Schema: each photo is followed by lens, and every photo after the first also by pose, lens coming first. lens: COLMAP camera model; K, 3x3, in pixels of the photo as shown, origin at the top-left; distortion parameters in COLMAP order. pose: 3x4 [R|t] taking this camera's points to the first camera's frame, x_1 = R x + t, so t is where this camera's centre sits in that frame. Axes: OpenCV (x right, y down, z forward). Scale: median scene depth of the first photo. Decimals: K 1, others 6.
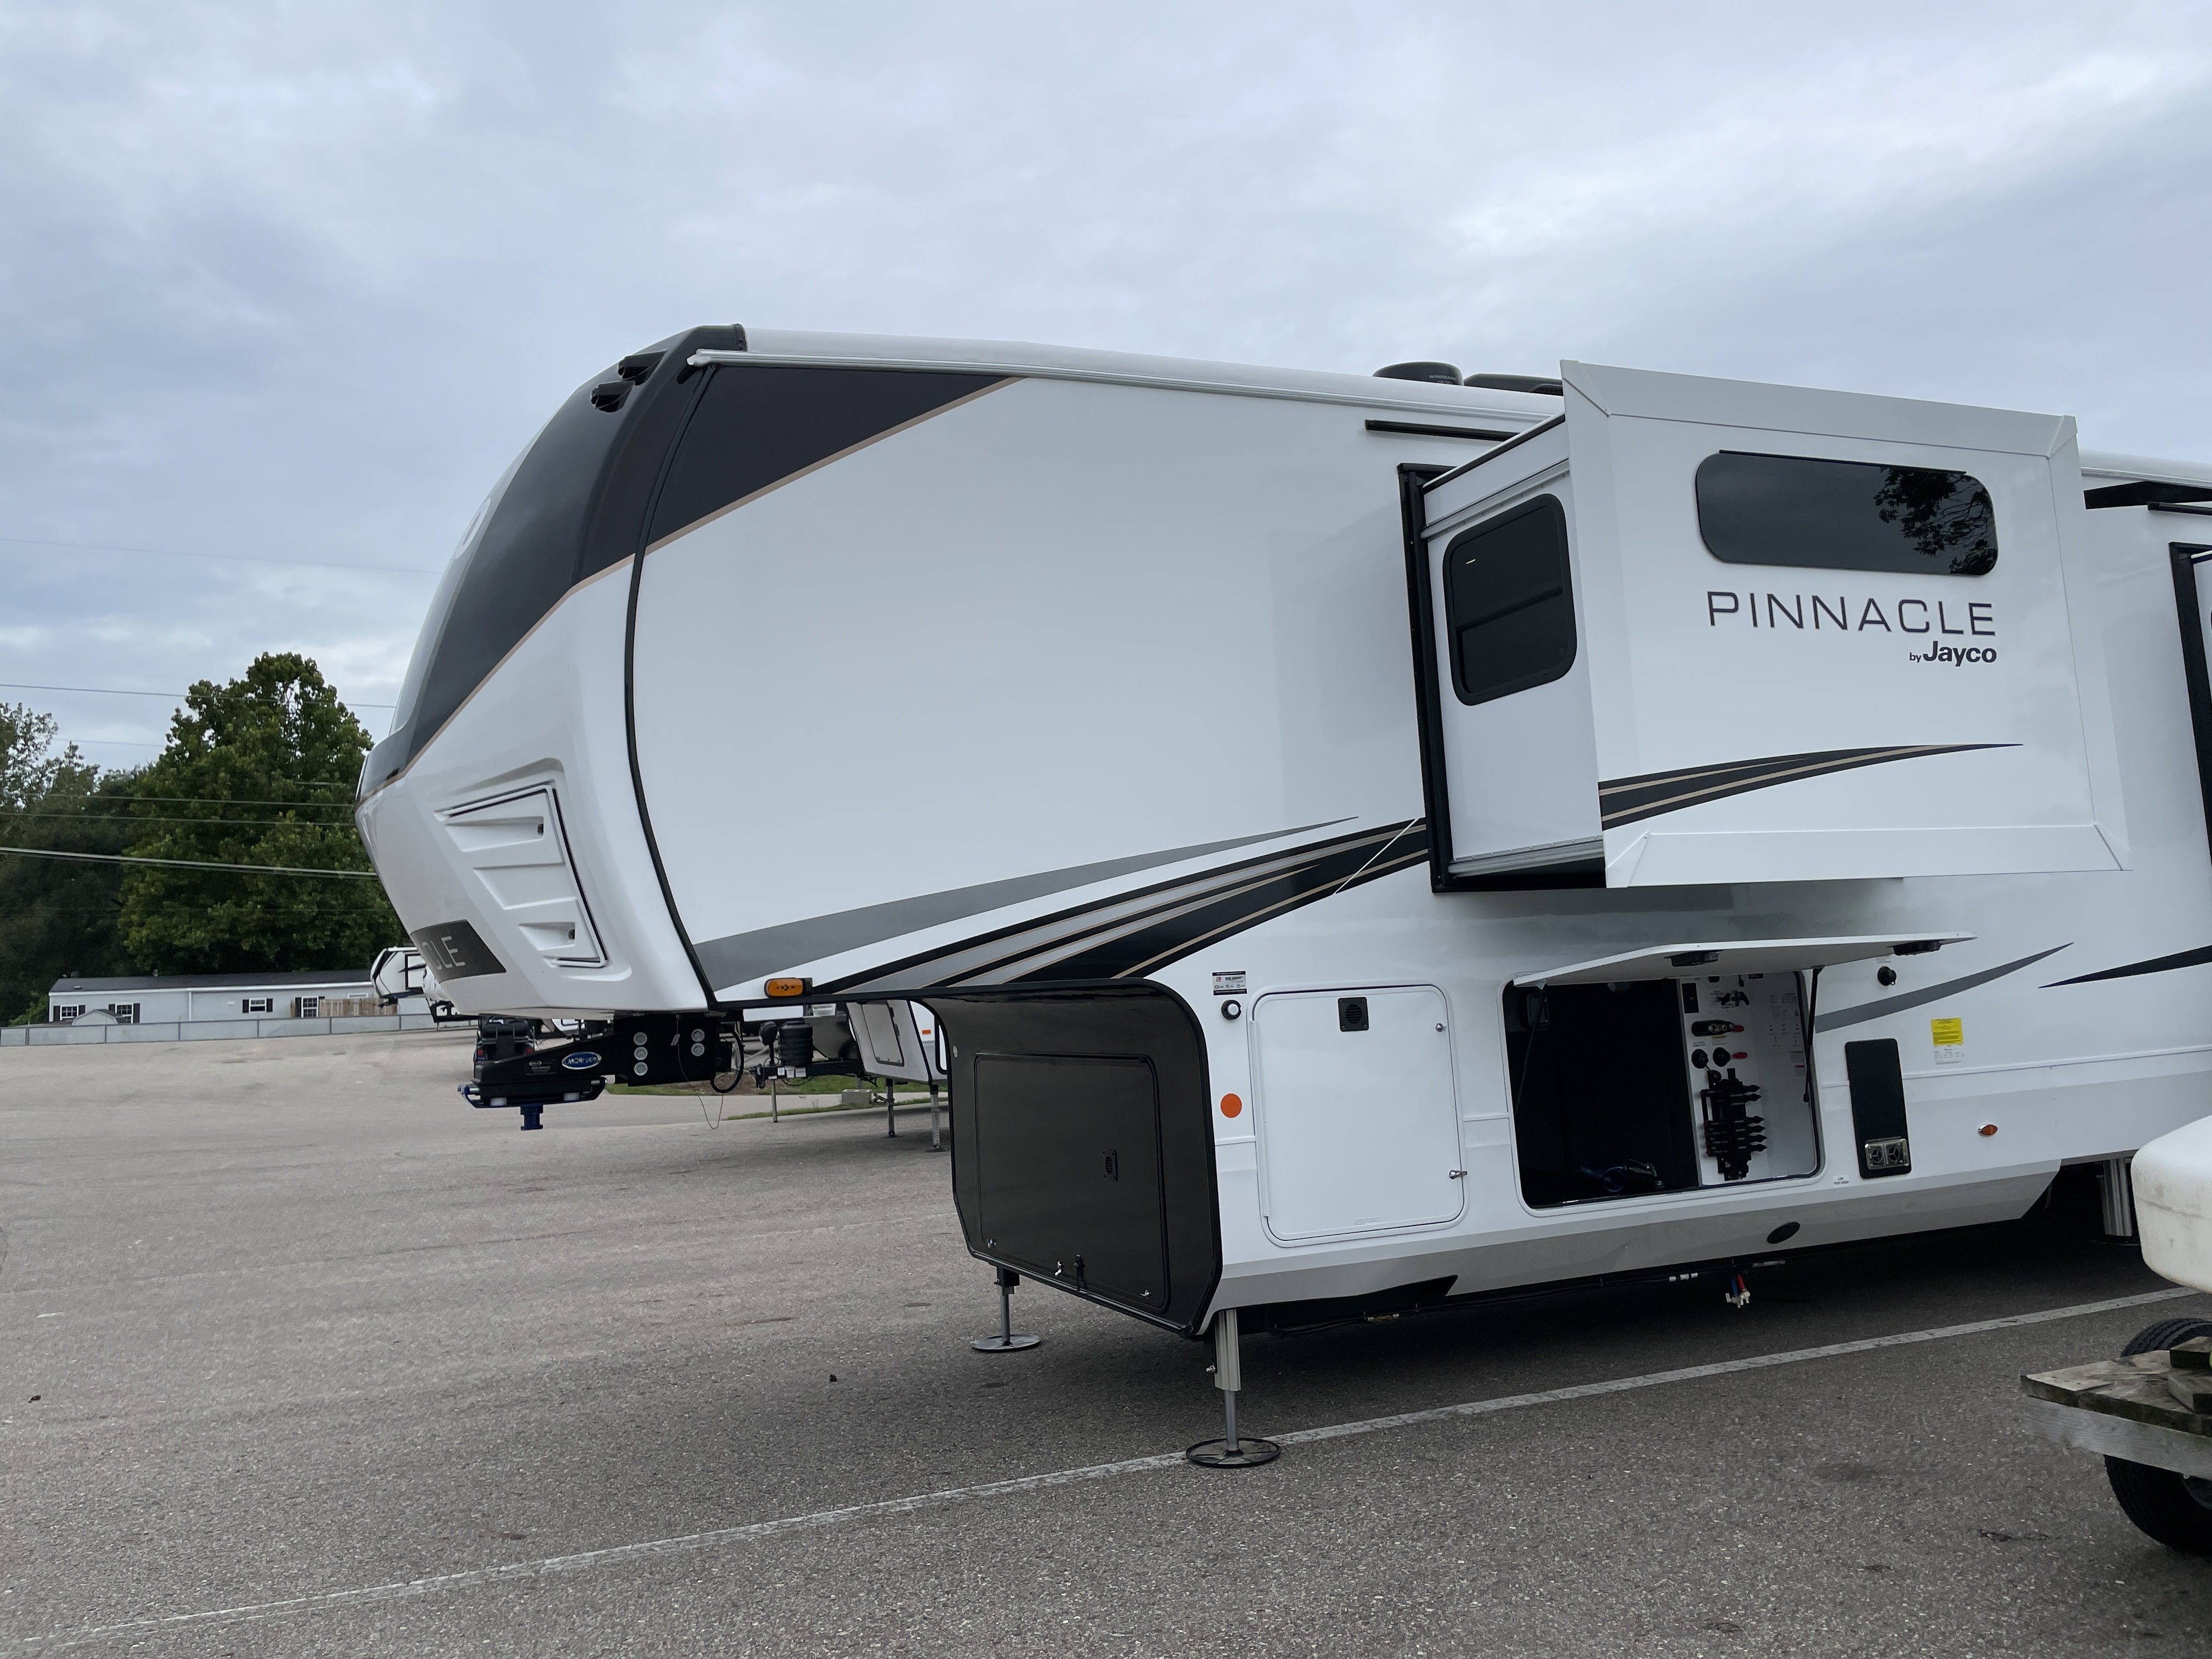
lens RADIAL K [[1685.7, 0, 1106.0], [0, 1685.7, 829.5], [0, 0, 1]] dist [0.083368, -0.121991]
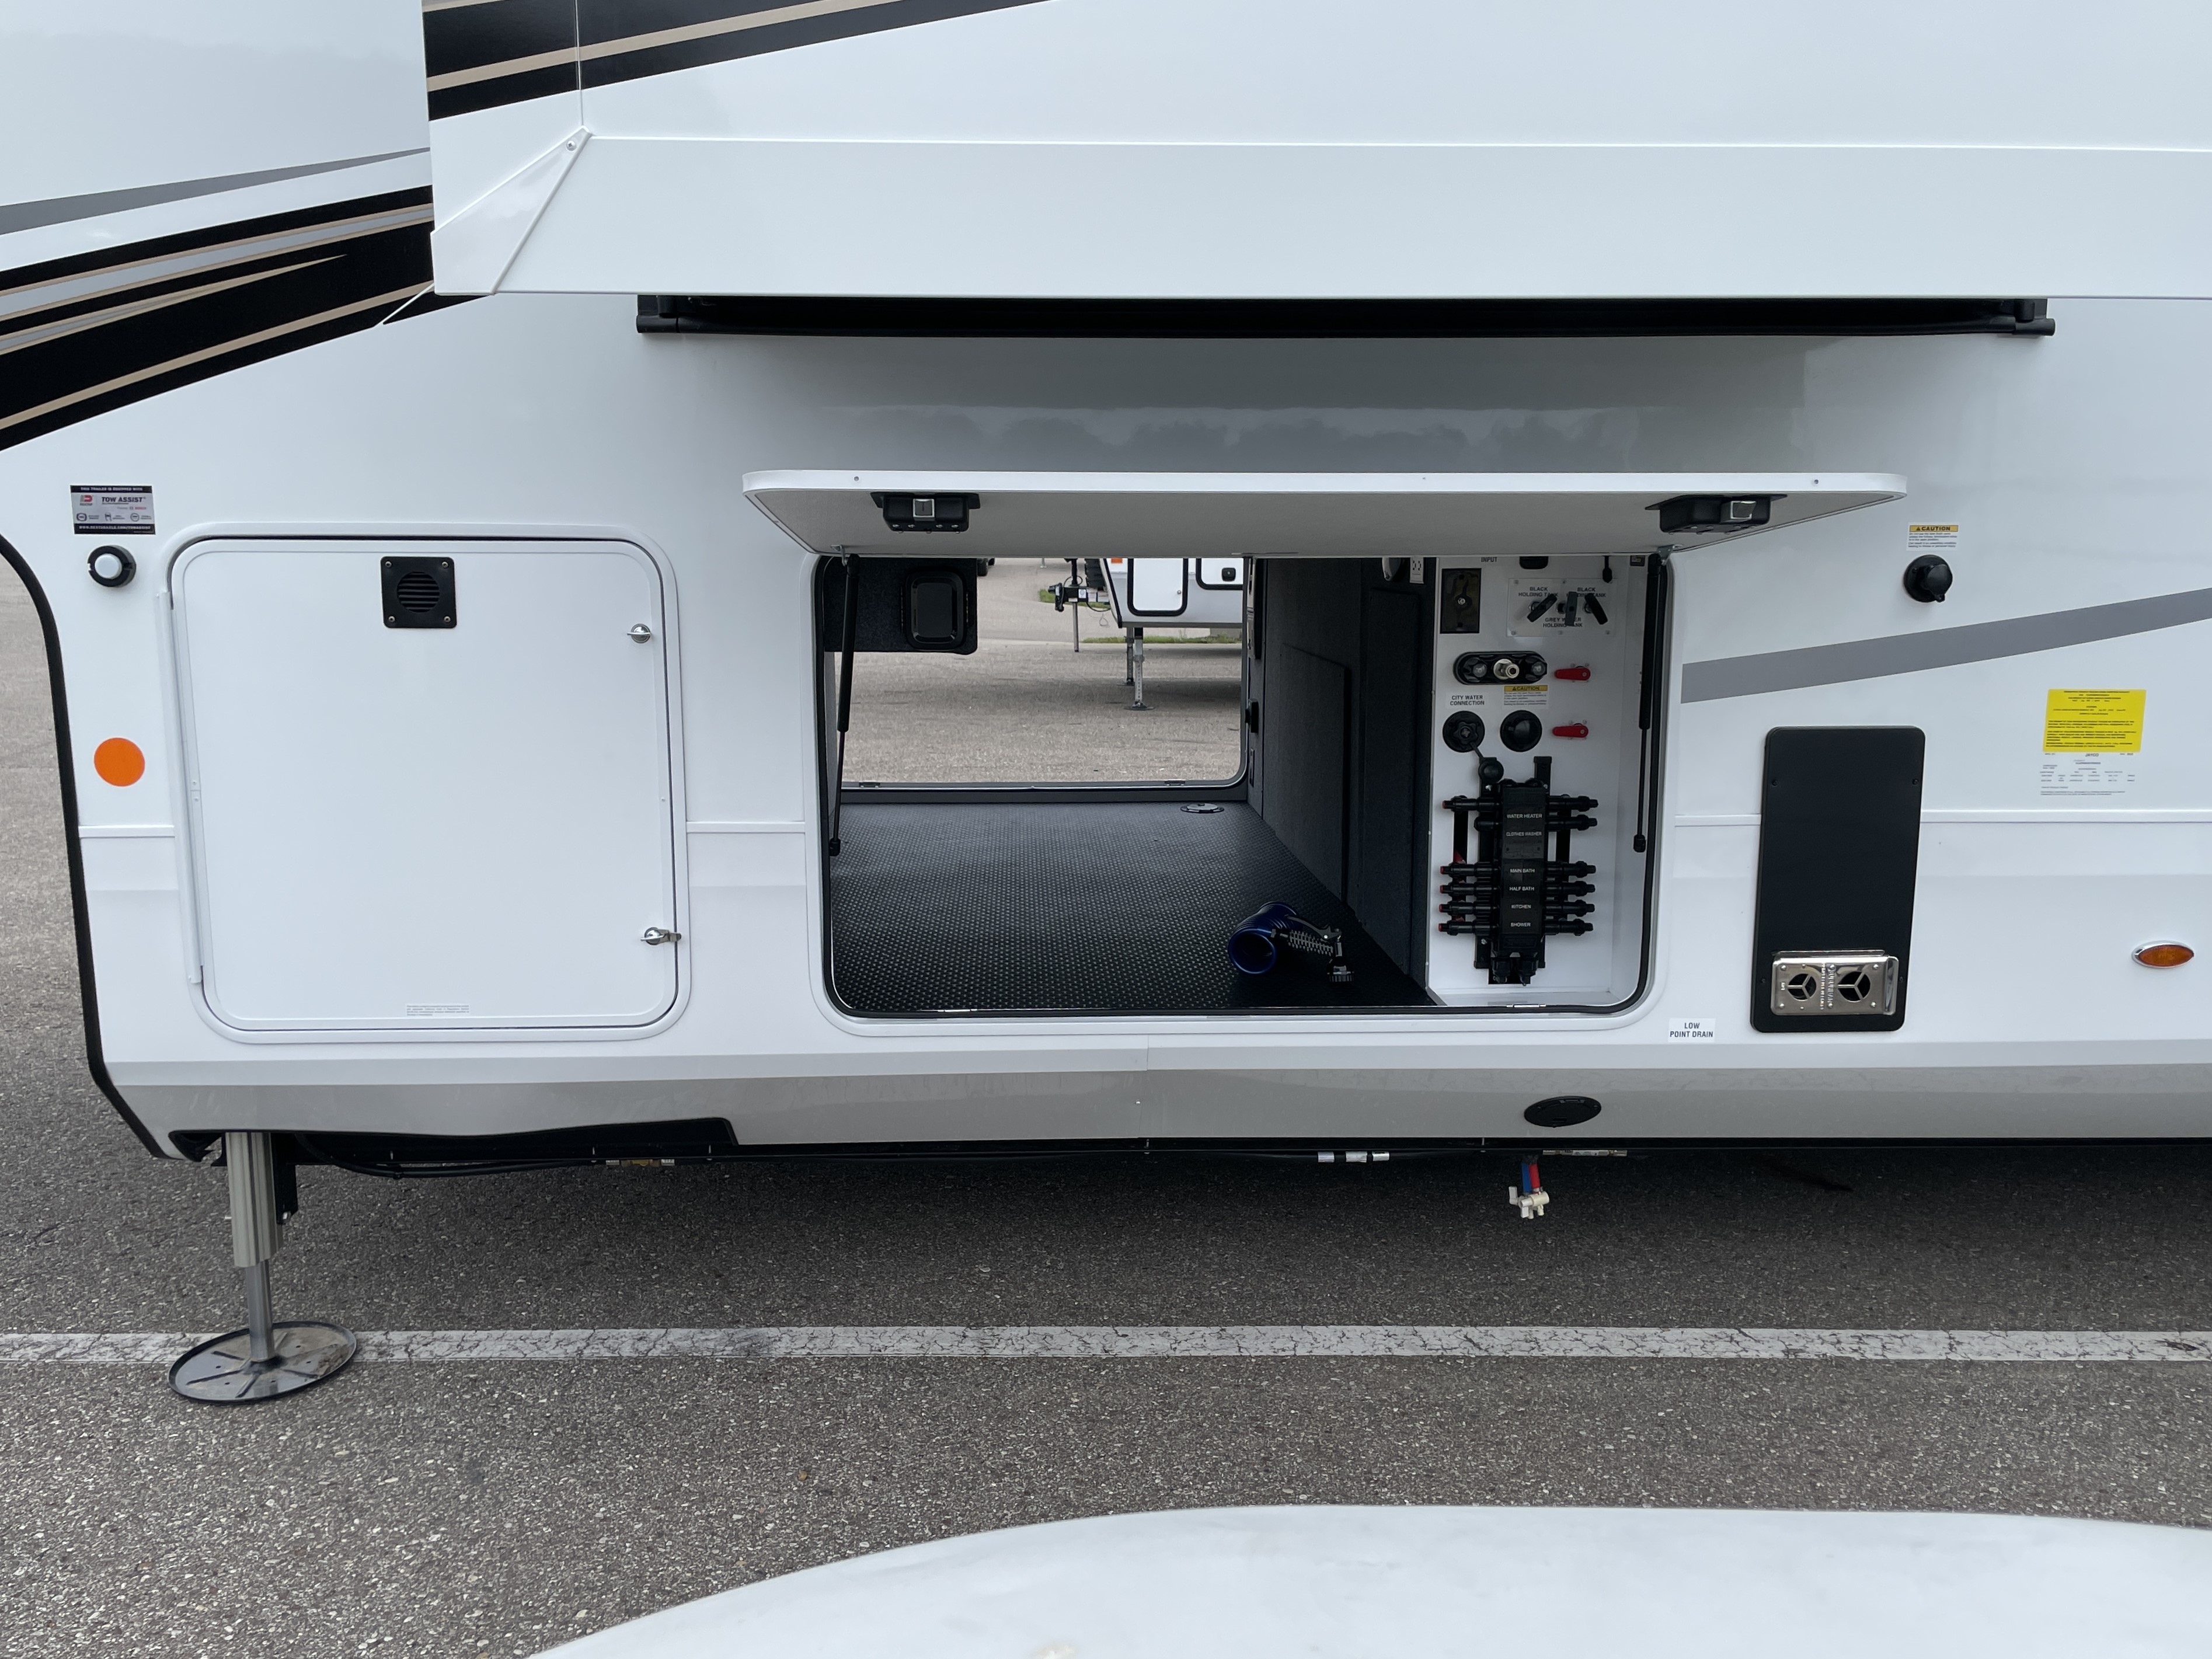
lens RADIAL K [[1746.8, 0, 1106.0], [0, 1746.8, 829.5], [0, 0, 1]] dist [0.045423, -0.001205]
pose [[0.927626, 0.118689, -0.354152, 0.433087], [-0.016161, 0.960035, 0.279412, 0.027907], [0.373161, -0.253467, 0.892472, 0.529639]]
